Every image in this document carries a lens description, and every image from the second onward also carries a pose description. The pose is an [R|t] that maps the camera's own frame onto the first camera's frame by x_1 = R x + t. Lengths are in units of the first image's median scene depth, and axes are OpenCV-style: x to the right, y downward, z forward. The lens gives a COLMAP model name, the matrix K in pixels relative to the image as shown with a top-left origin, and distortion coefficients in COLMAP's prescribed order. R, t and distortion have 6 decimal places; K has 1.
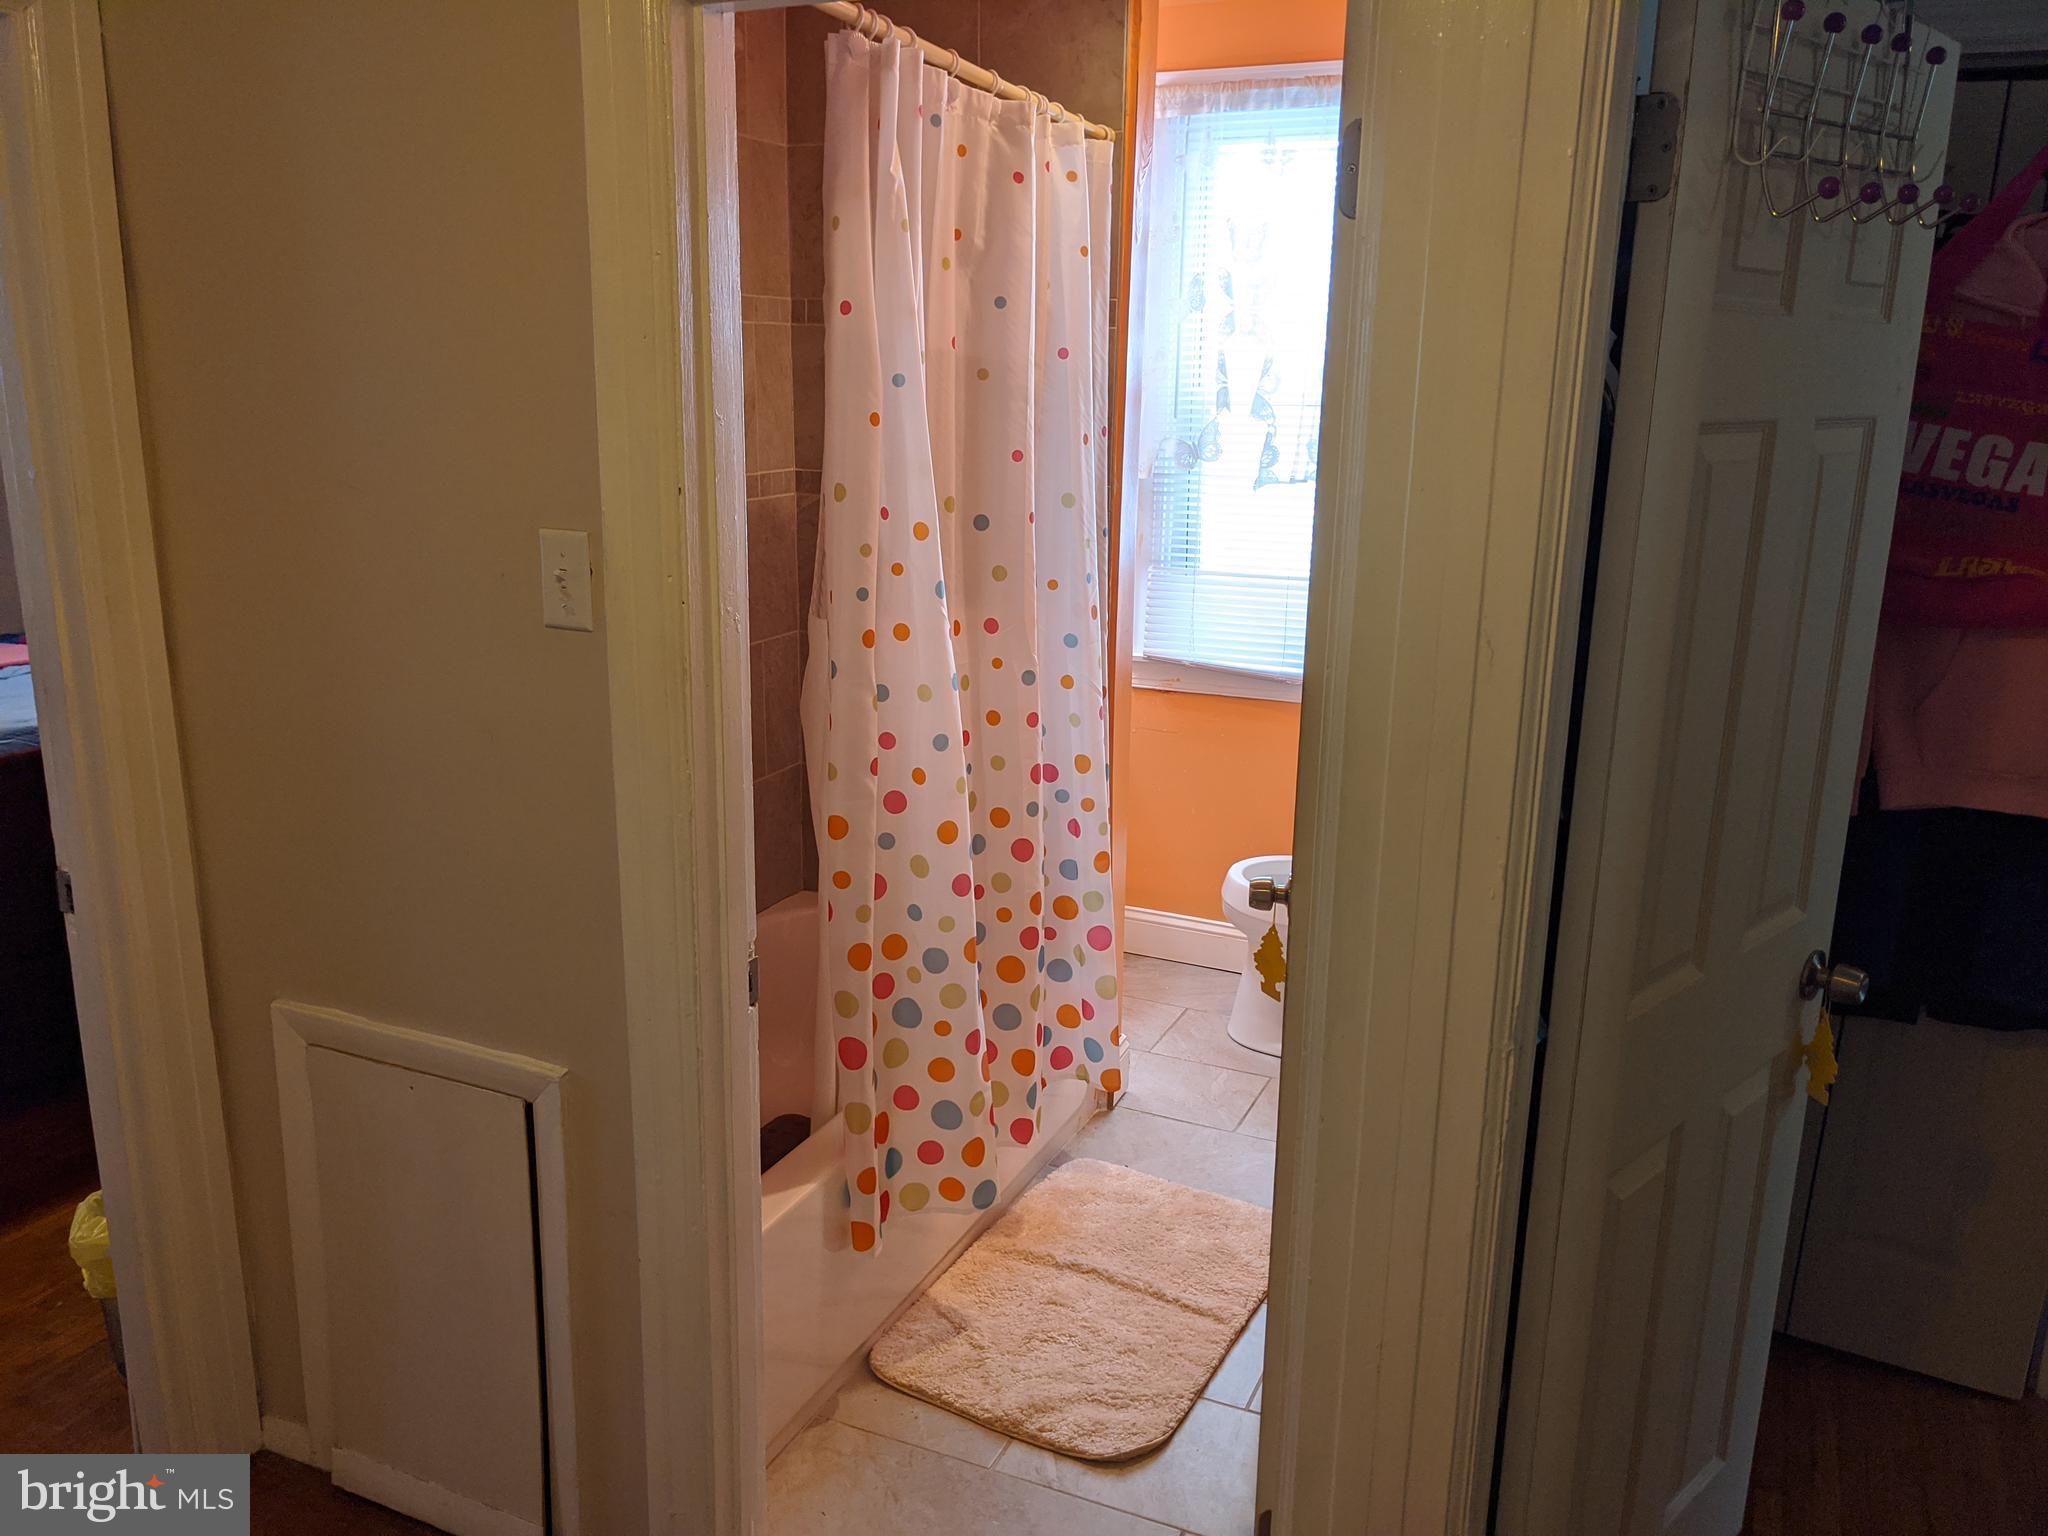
lens RADIAL K [[1637.8, 0, 1024.0], [0, 1637.8, 768.0], [0, 0, 1]] dist [0.004616, -0.000792]
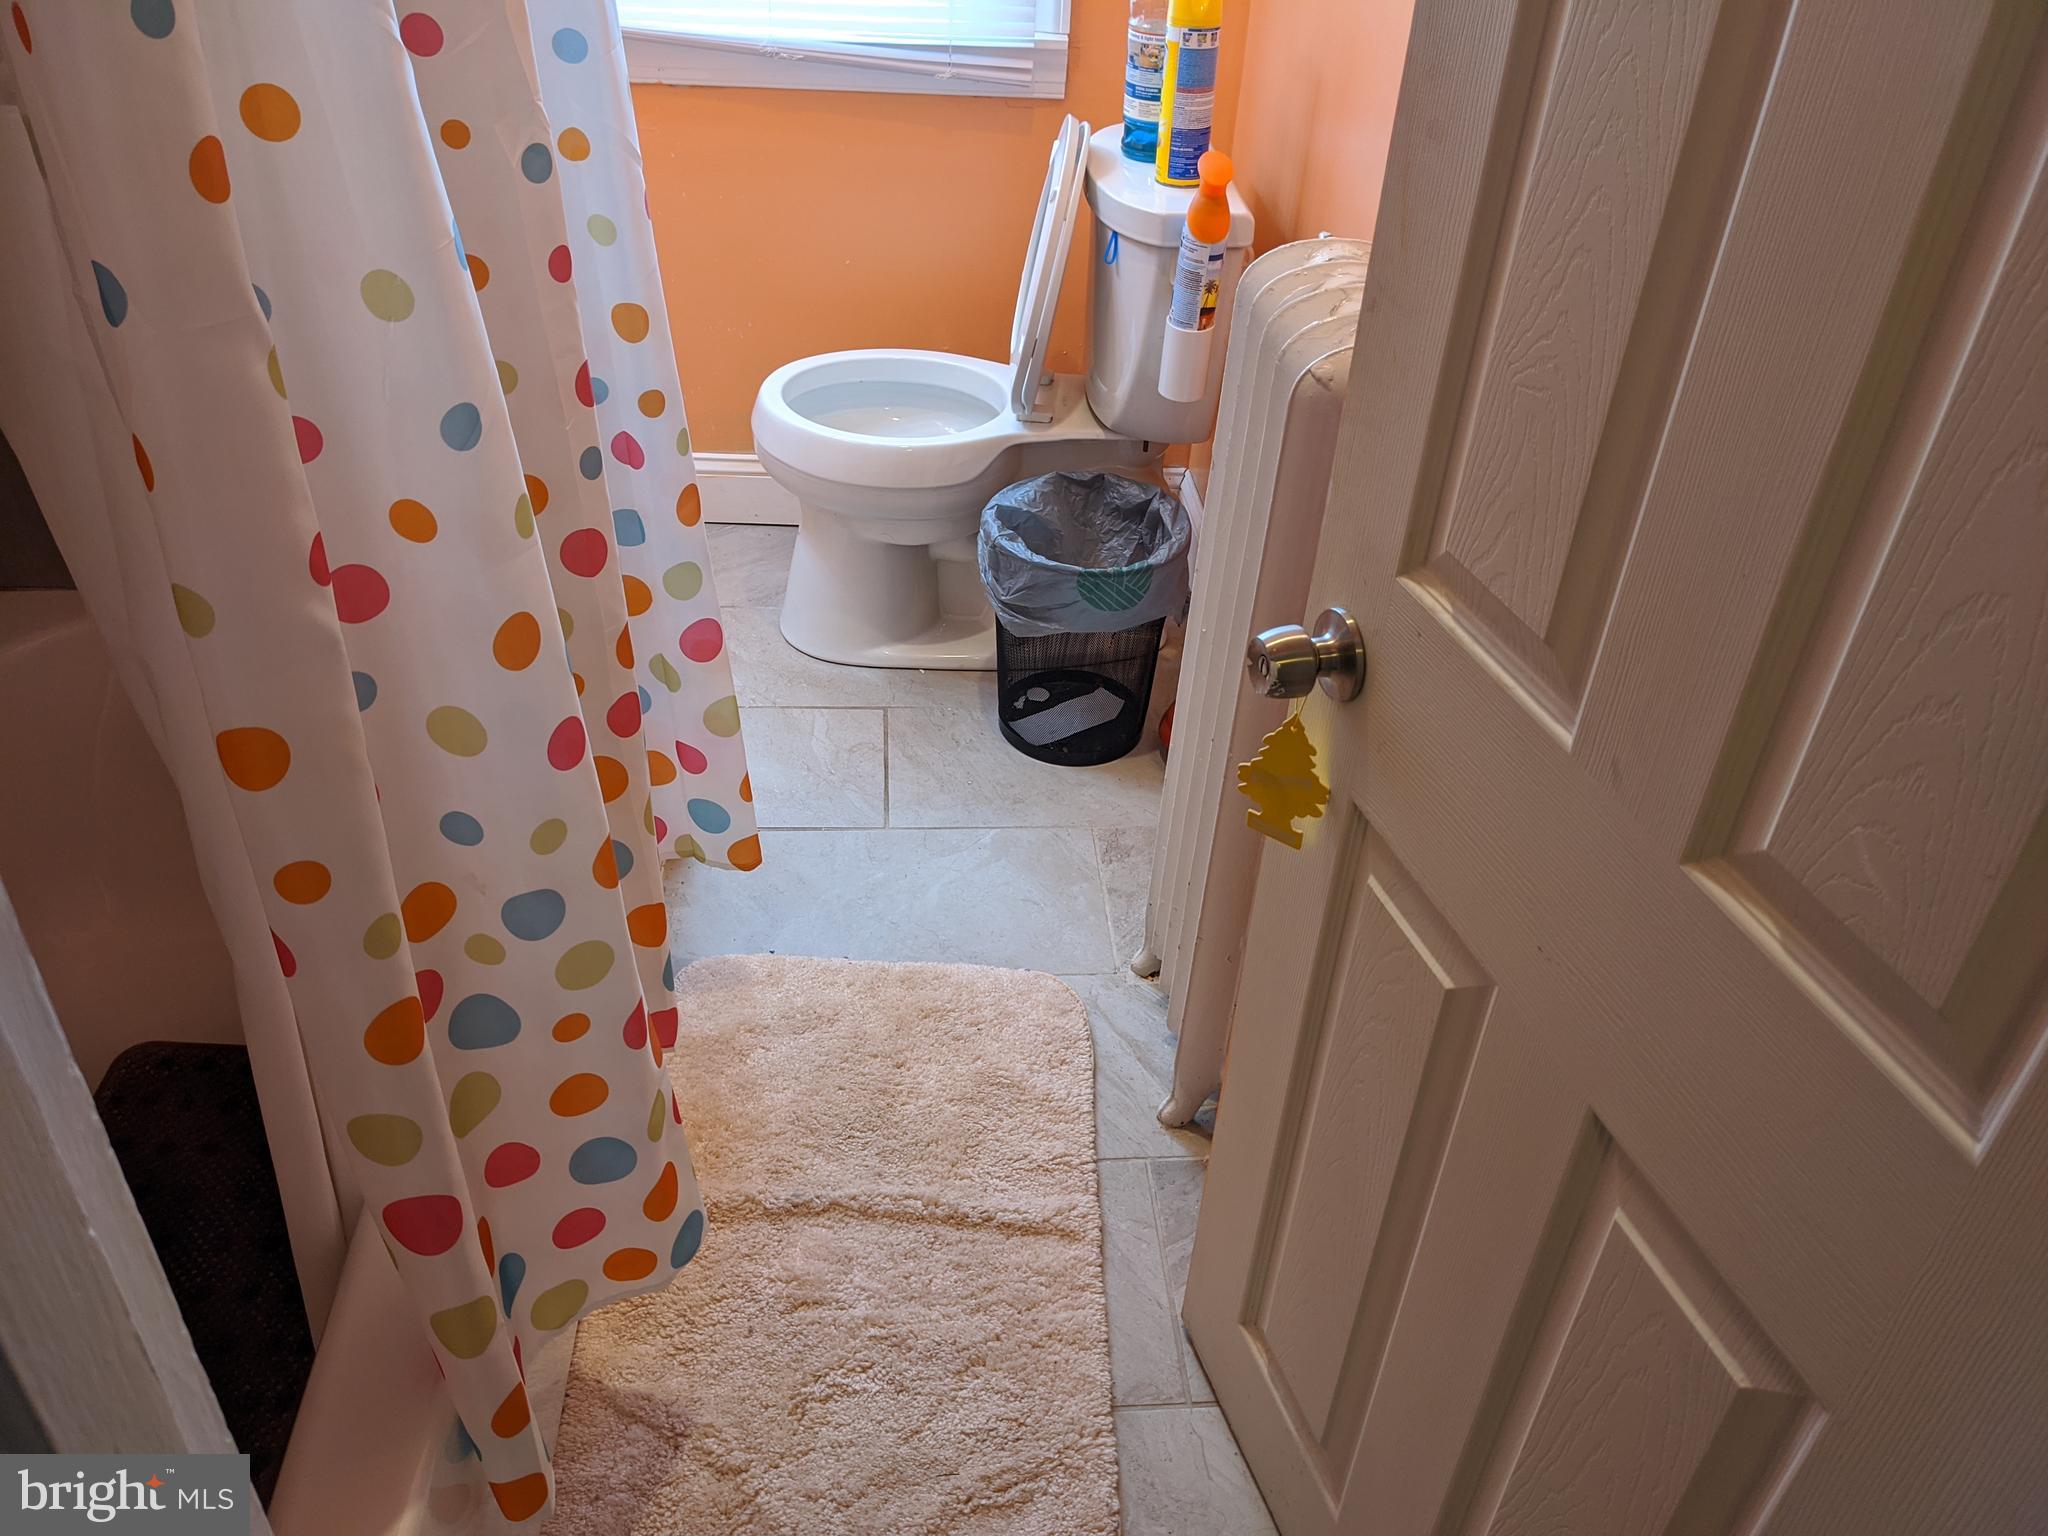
lens RADIAL K [[1637.8, 0, 1024.0], [0, 1637.8, 768.0], [0, 0, 1]] dist [0.004616, -0.000792]
pose [[0.884649, -0.256652, 0.389263, -0.092597], [0.087460, 0.911391, 0.402142, -0.074473], [-0.457981, -0.321709, 0.828708, 0.564702]]
